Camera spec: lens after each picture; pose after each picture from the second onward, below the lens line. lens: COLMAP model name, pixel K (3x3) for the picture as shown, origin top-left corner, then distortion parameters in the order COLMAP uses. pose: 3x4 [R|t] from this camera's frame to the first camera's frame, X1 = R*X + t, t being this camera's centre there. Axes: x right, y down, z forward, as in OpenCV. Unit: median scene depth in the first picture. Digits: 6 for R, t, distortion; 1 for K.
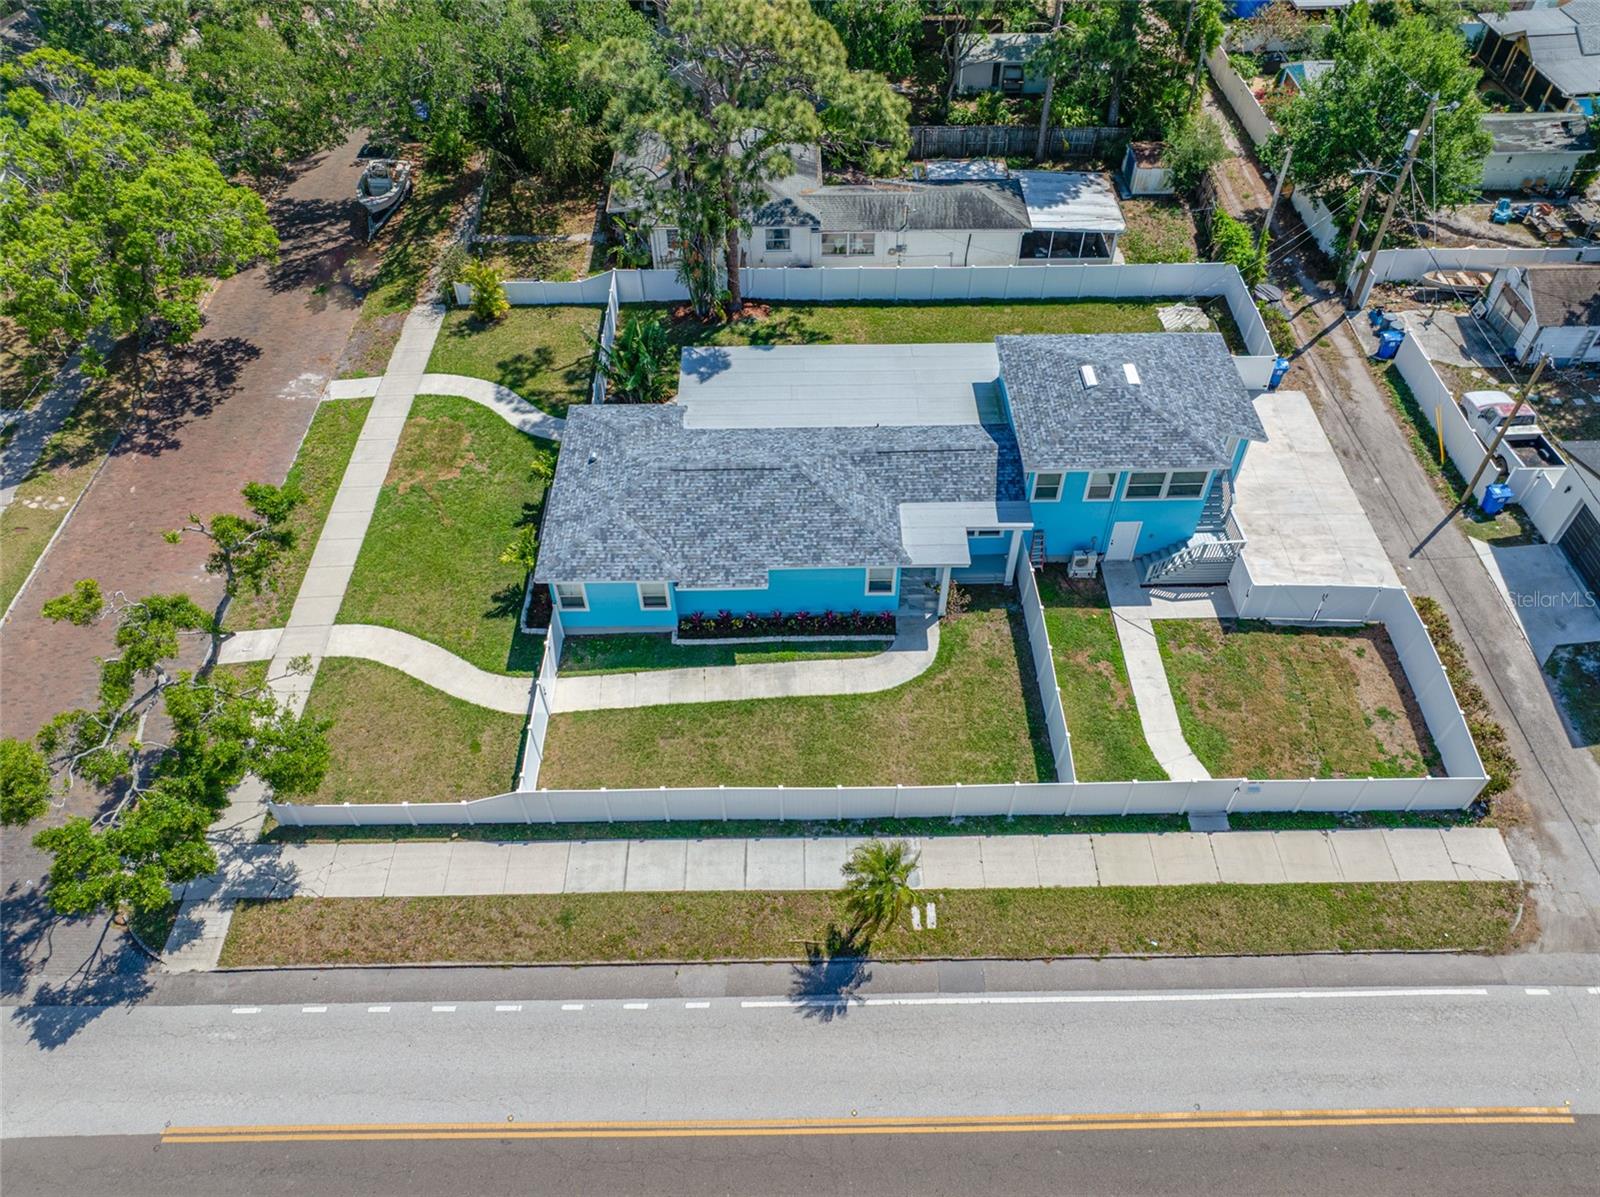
lens RADIAL K [[1128.1, 0, 804.7], [0, 1128.1, 597.1], [0, 0, 1]] dist [-0.008911, 0.002949]
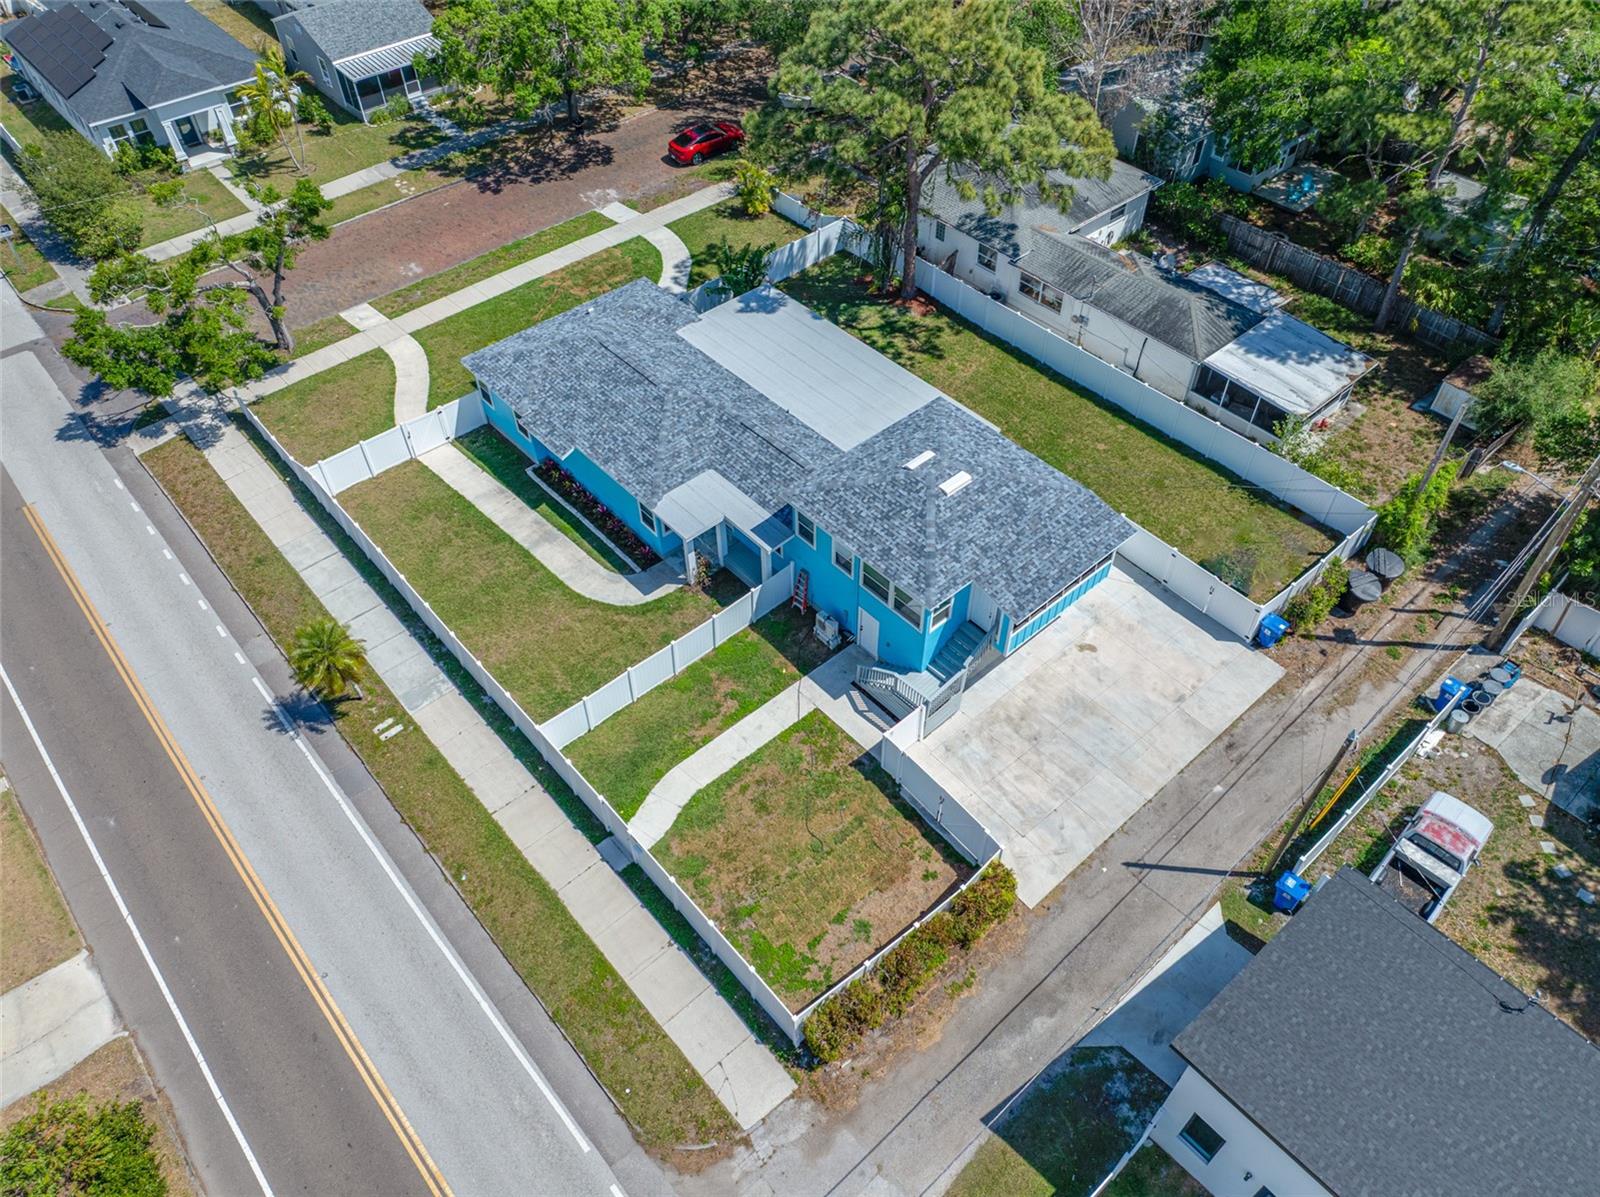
lens RADIAL K [[1128.1, 0, 804.7], [0, 1128.1, 597.1], [0, 0, 1]] dist [-0.008911, 0.002949]
pose [[0.652723, 0.557183, -0.513322, 0.673211], [-0.556362, 0.812432, 0.174400, -0.196384], [0.514212, 0.171758, 0.840289, 0.173146]]
